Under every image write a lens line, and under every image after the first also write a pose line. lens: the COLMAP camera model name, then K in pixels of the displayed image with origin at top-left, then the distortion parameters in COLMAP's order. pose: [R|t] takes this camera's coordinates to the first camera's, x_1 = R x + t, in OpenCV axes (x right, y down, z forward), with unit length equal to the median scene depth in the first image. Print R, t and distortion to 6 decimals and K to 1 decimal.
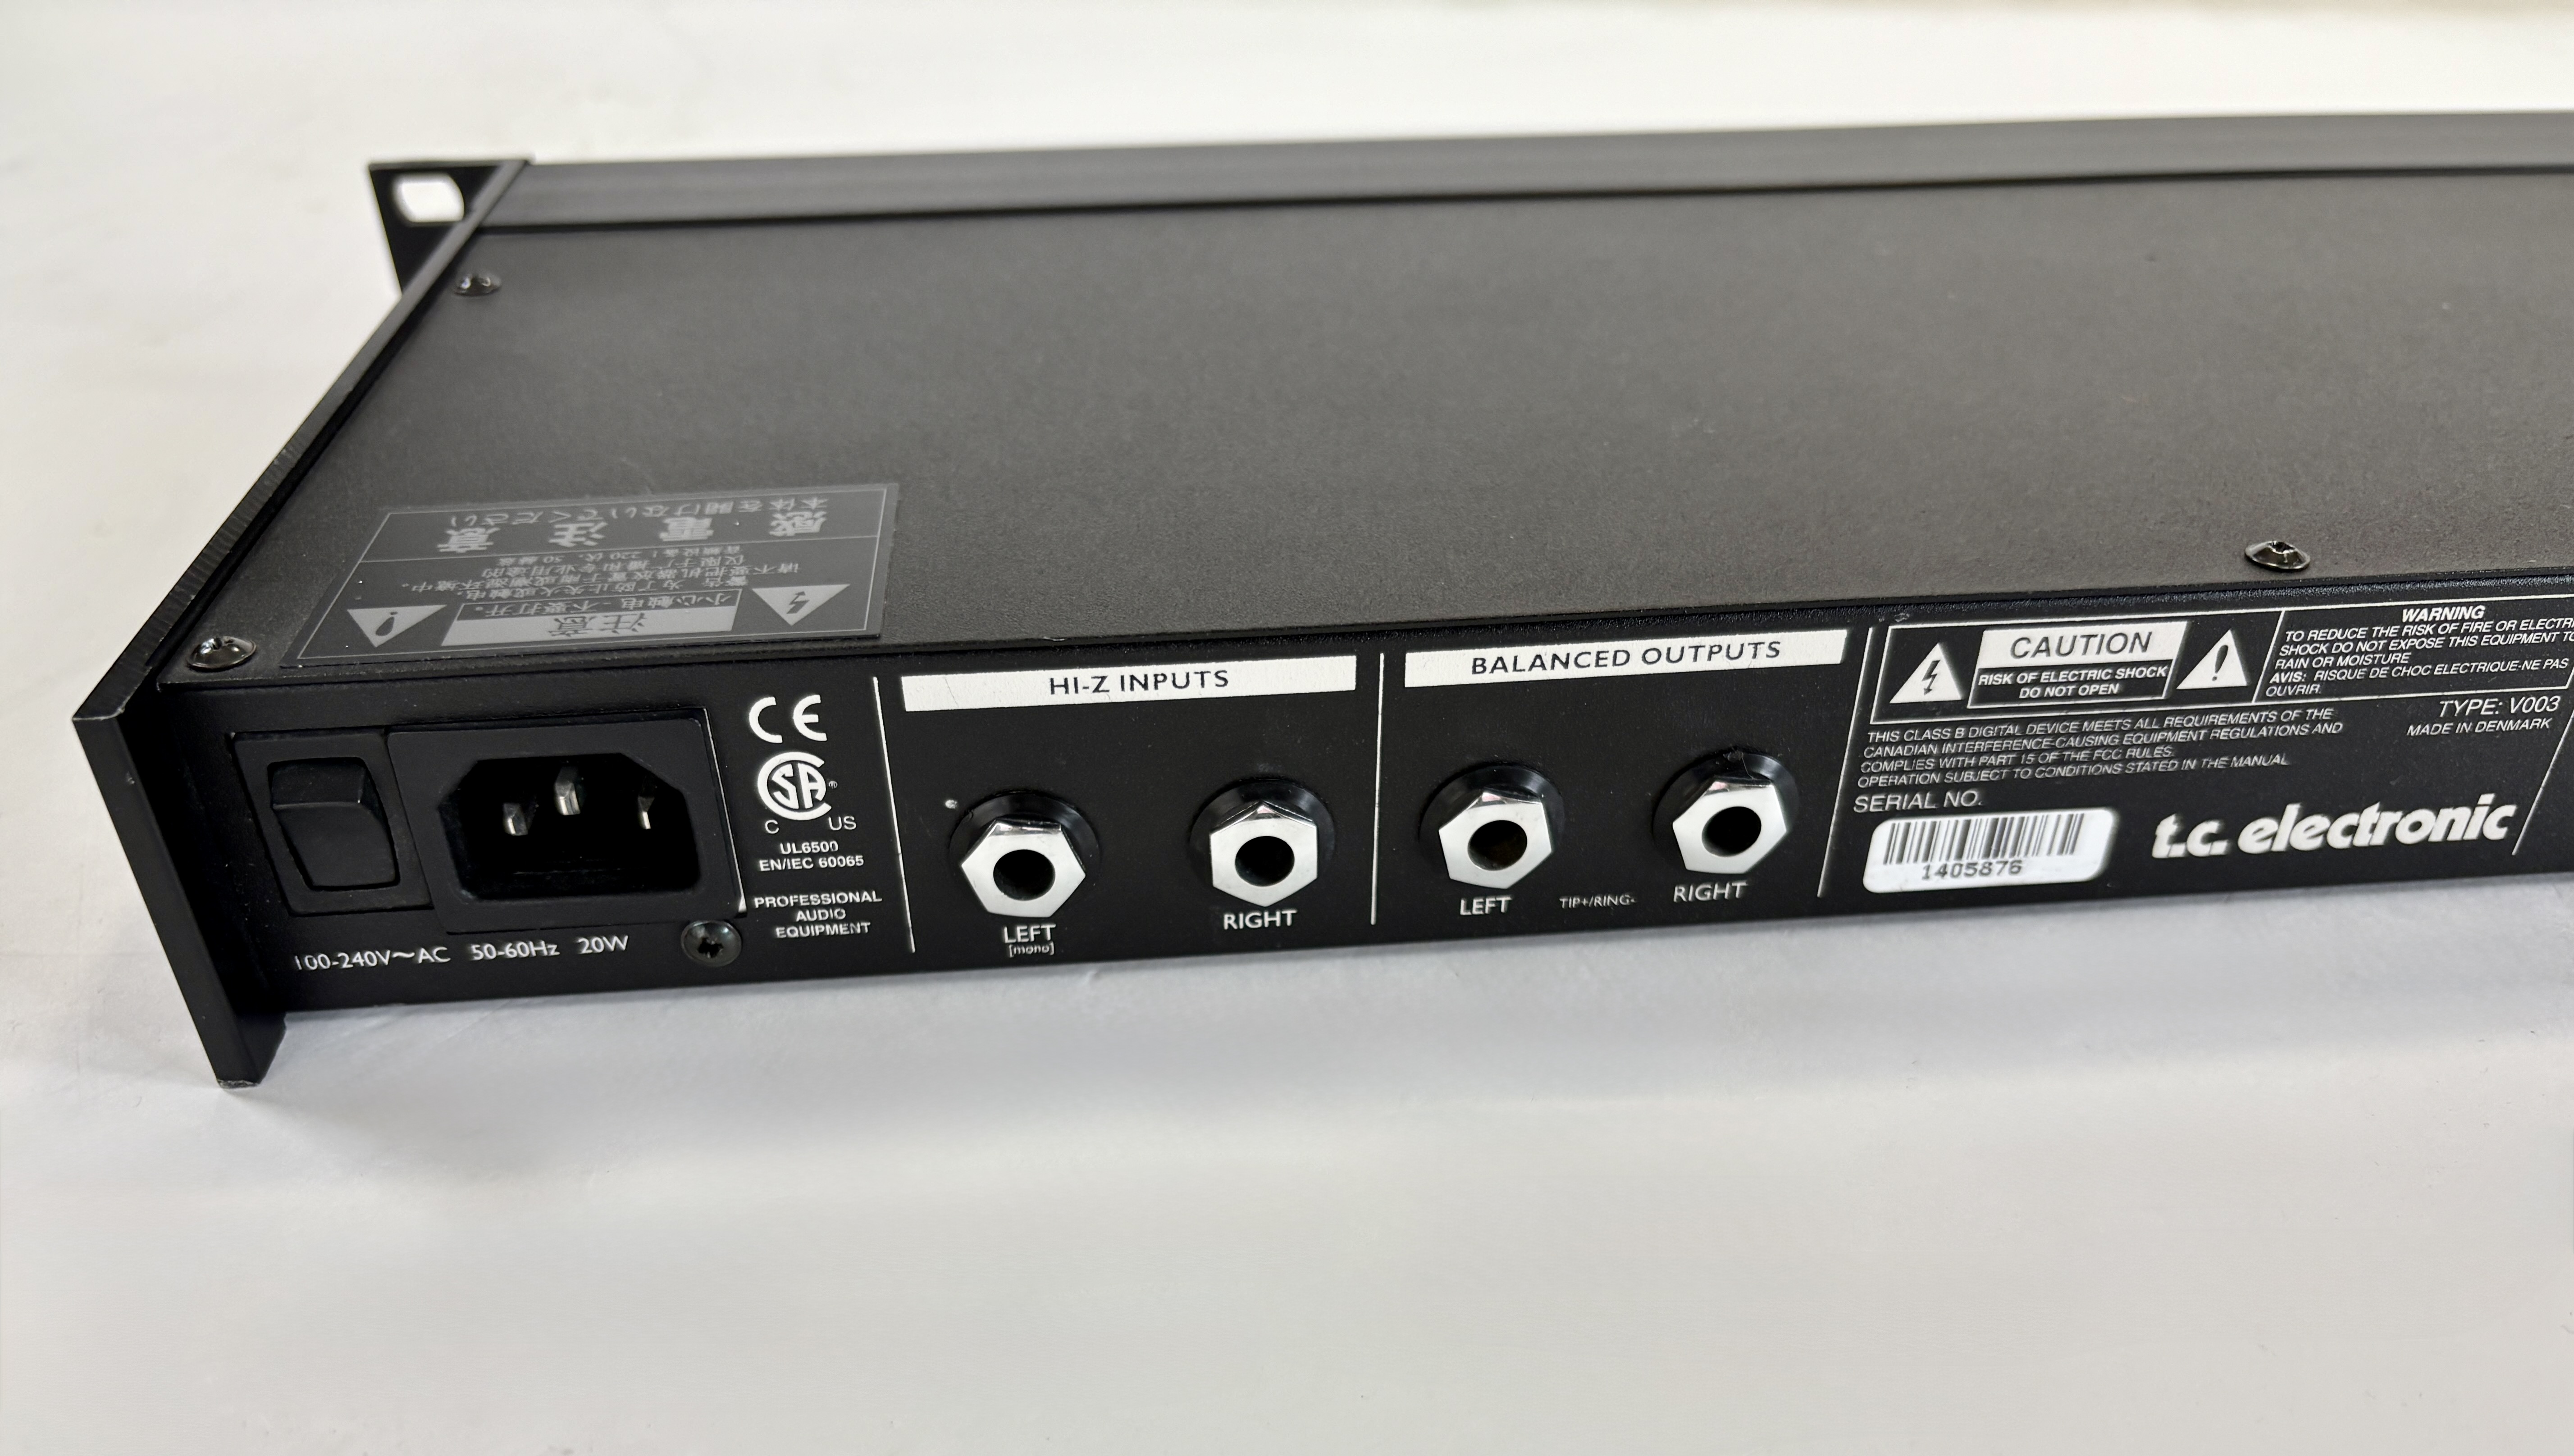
lens RADIAL K [[1813.2, 0, 1287.0], [0, 1813.2, 728.0], [0, 0, 1]] dist [0.004475, -0.001126]
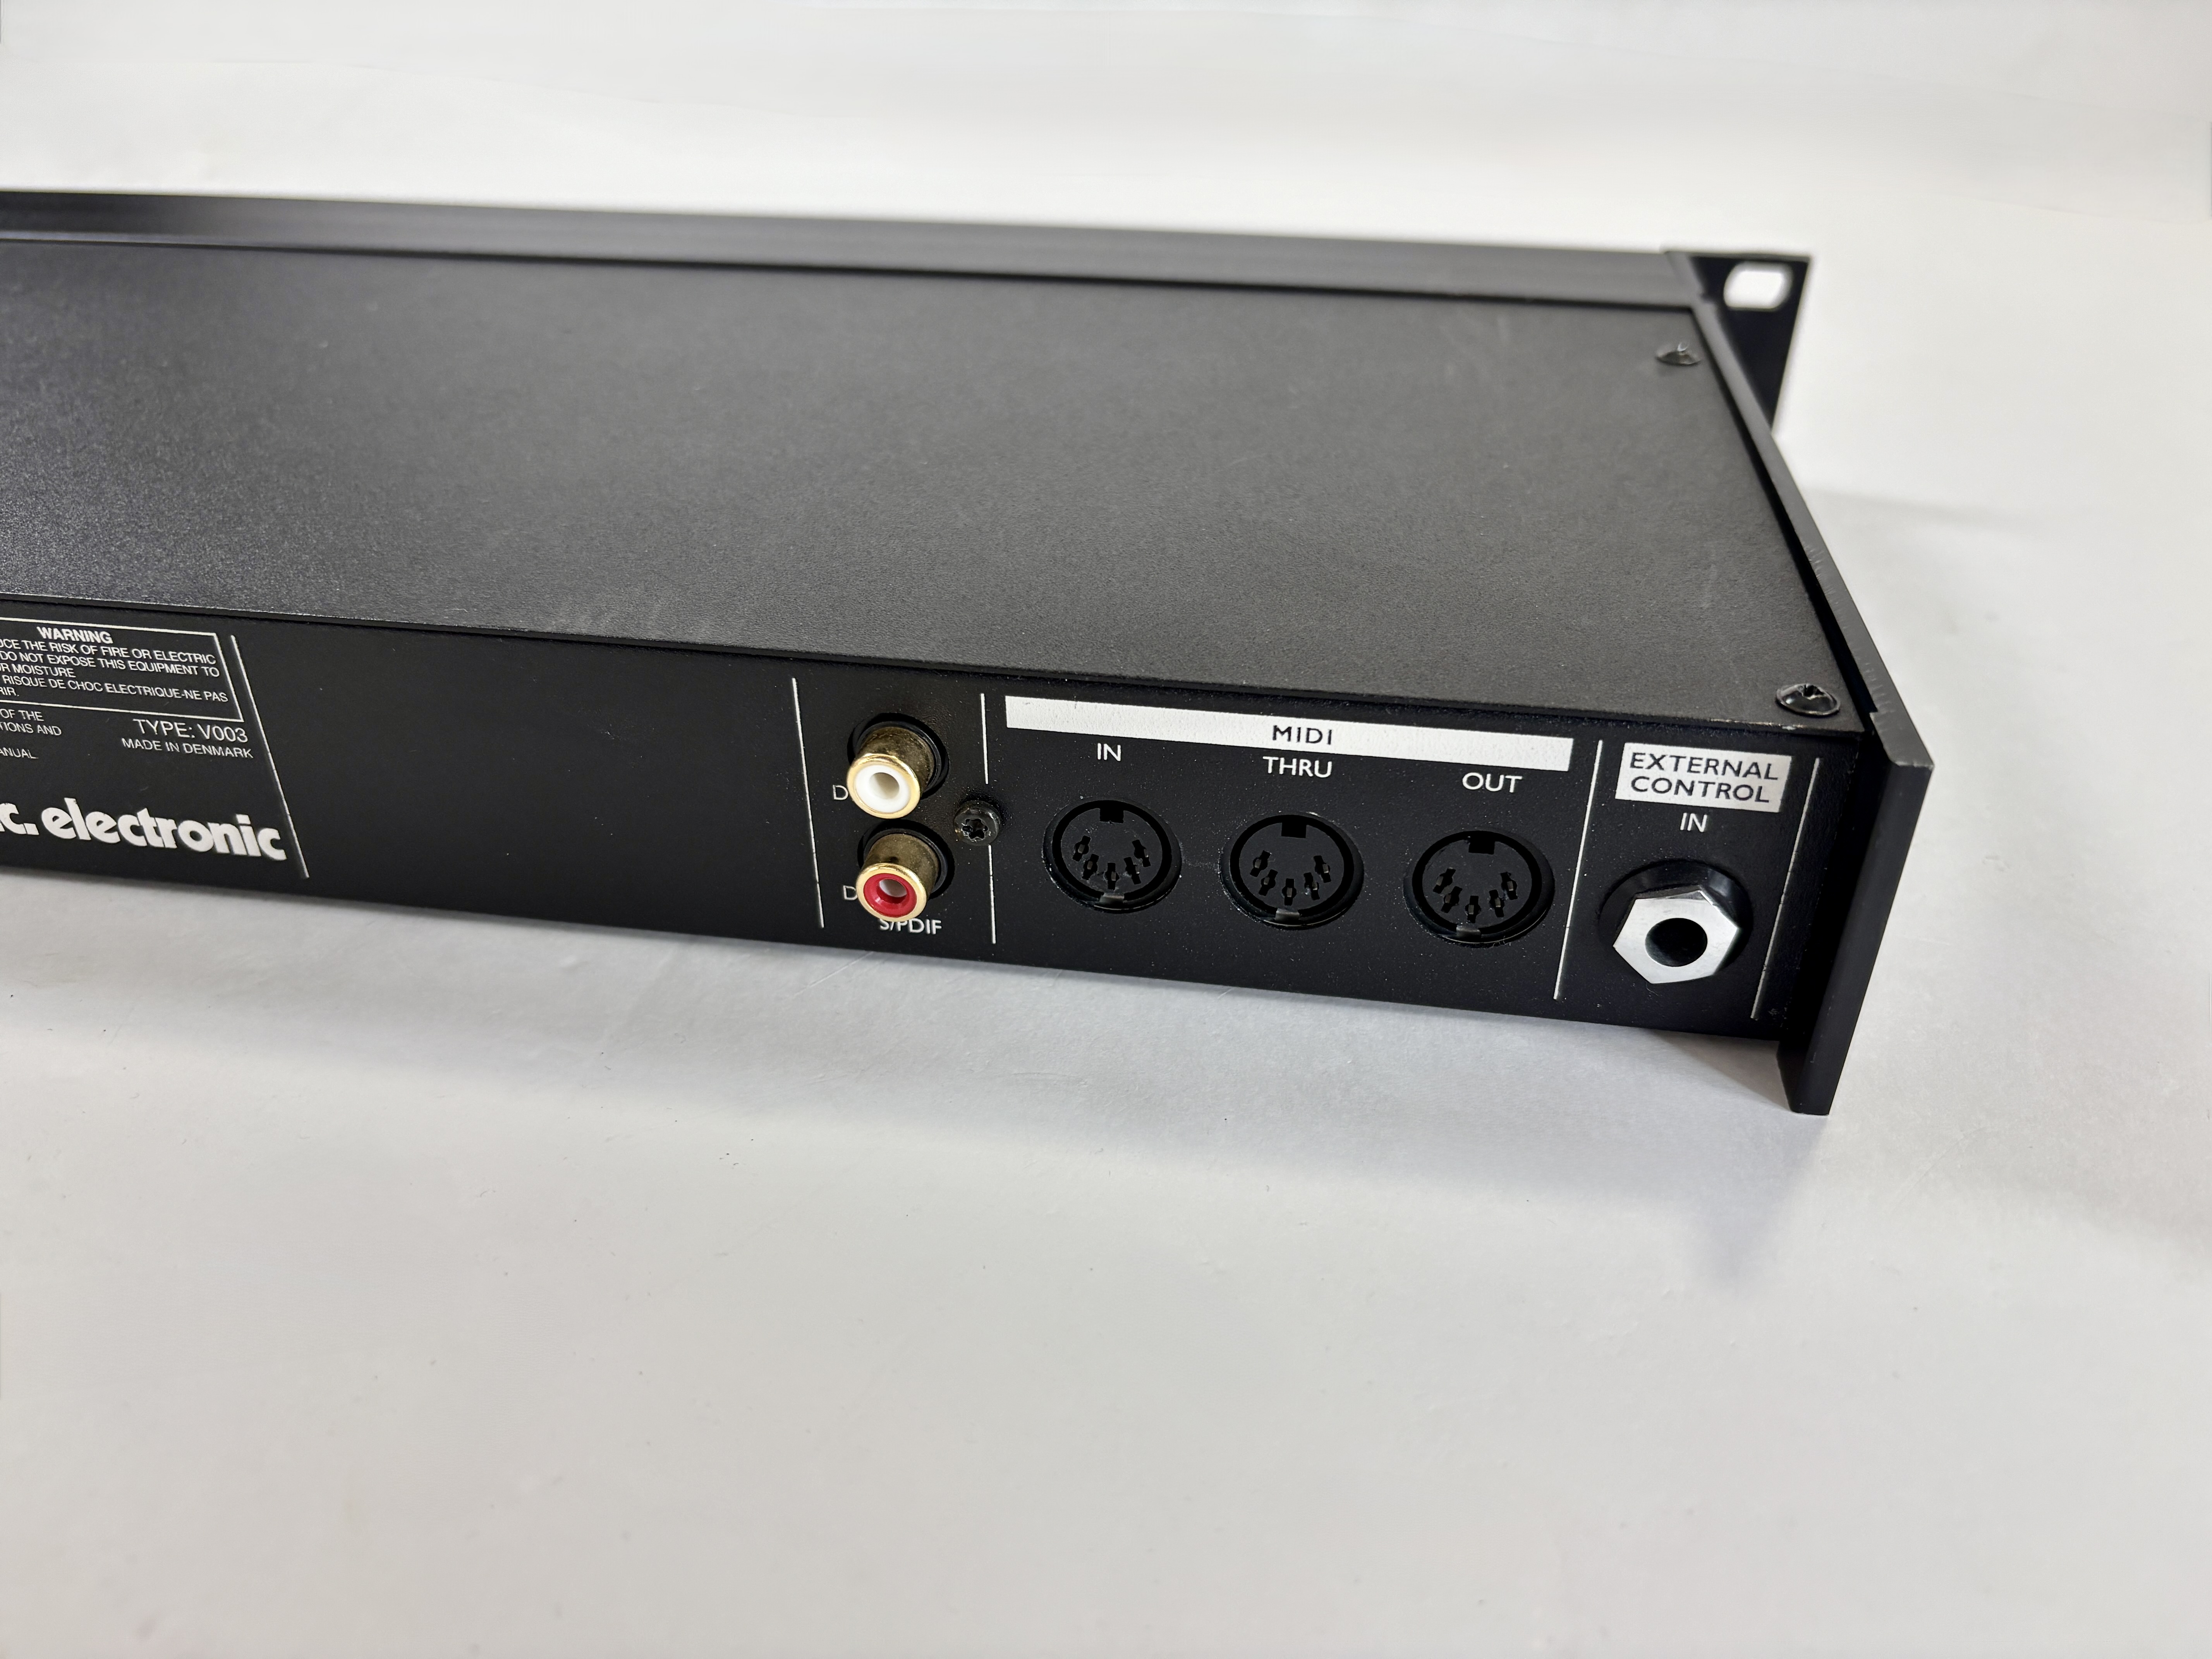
lens RADIAL K [[1688.6, 0, 1106.0], [0, 1688.6, 829.5], [0, 0, 1]] dist [-0.009319, -0.000133]
pose [[0.964388, 0.138041, -0.225612, 1.400647], [-0.130579, 0.990288, 0.047746, -0.071806], [0.230012, -0.016585, 0.973047, 0.129808]]
